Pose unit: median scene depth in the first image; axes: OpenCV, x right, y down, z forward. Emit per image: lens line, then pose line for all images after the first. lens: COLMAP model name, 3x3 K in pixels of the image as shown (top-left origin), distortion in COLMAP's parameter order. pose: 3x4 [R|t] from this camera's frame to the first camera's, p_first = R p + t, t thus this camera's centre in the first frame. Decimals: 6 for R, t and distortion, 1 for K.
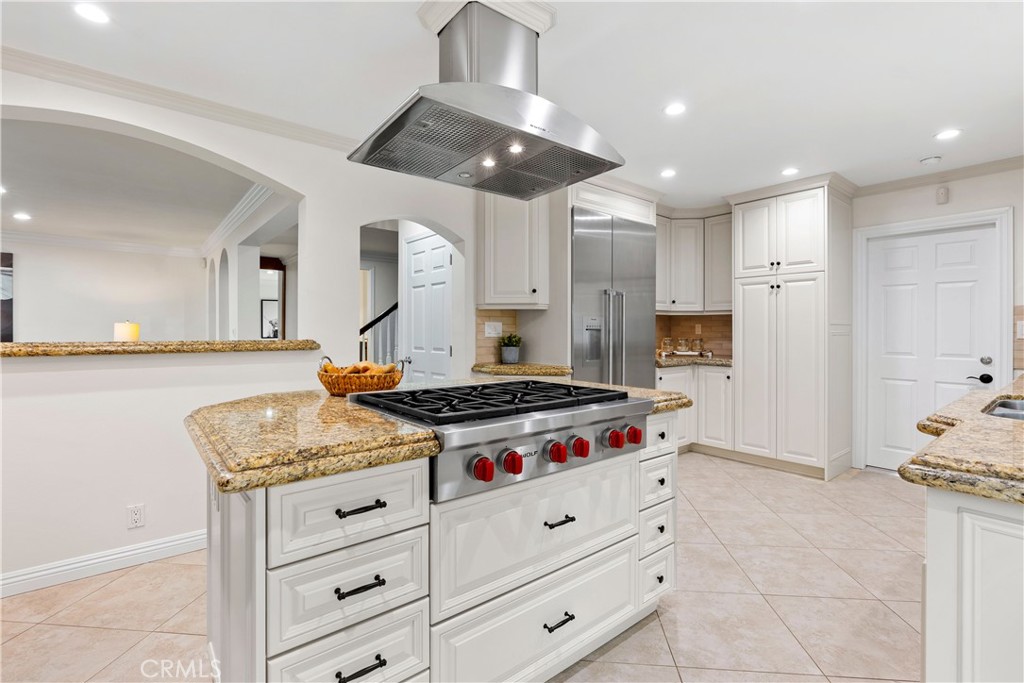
lens RADIAL K [[468.0, 0, 521.1], [0, 468.0, 339.1], [0, 0, 1]] dist [-0.000658, 0.000113]
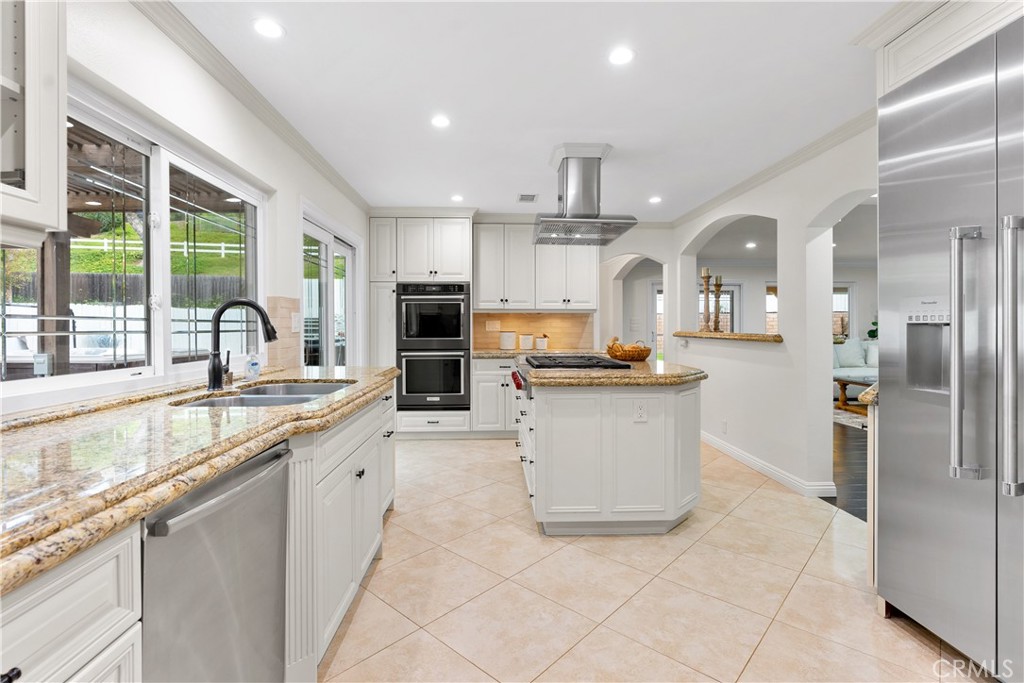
lens RADIAL K [[475.1, 0, 509.0], [0, 475.1, 321.0], [0, 0, 1]] dist [-0.002599, 0.000414]
pose [[-0.610711, -0.010475, -0.791785, 1.192414], [-0.014909, 0.999887, -0.001728, -0.026217], [0.791714, 0.010749, -0.610798, 1.442983]]
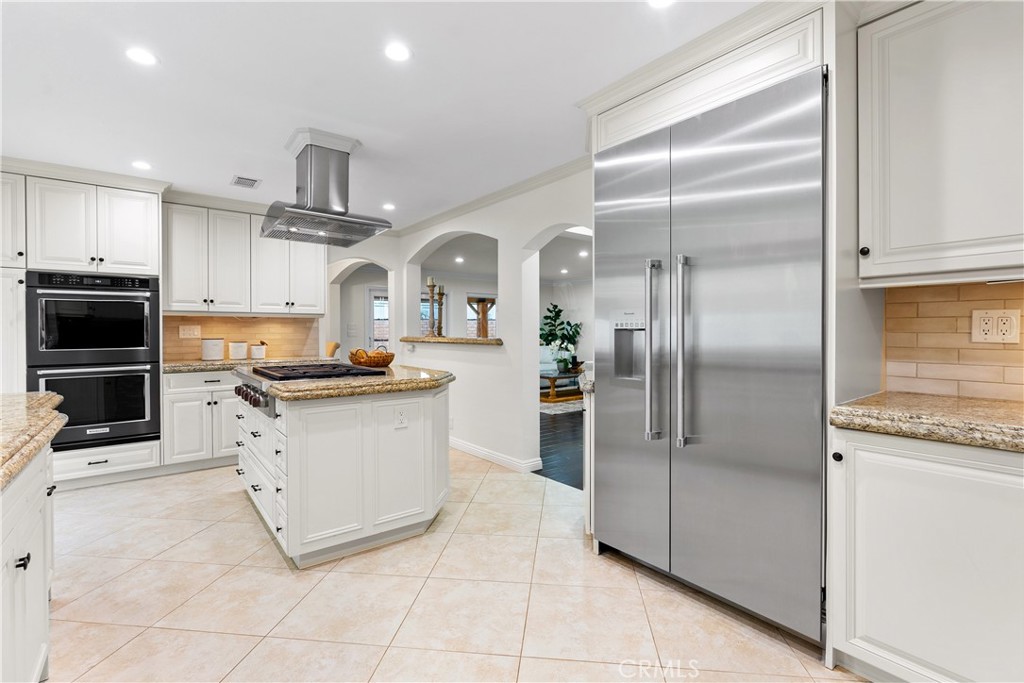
lens RADIAL K [[464.4, 0, 507.7], [0, 464.4, 331.0], [0, 0, 1]] dist [-0.001893, 0.001564]
pose [[-0.039034, -0.002936, -0.999234, 1.192494], [-0.014412, 0.999893, -0.002375, -0.022812], [0.999134, 0.014308, -0.039072, 1.293766]]
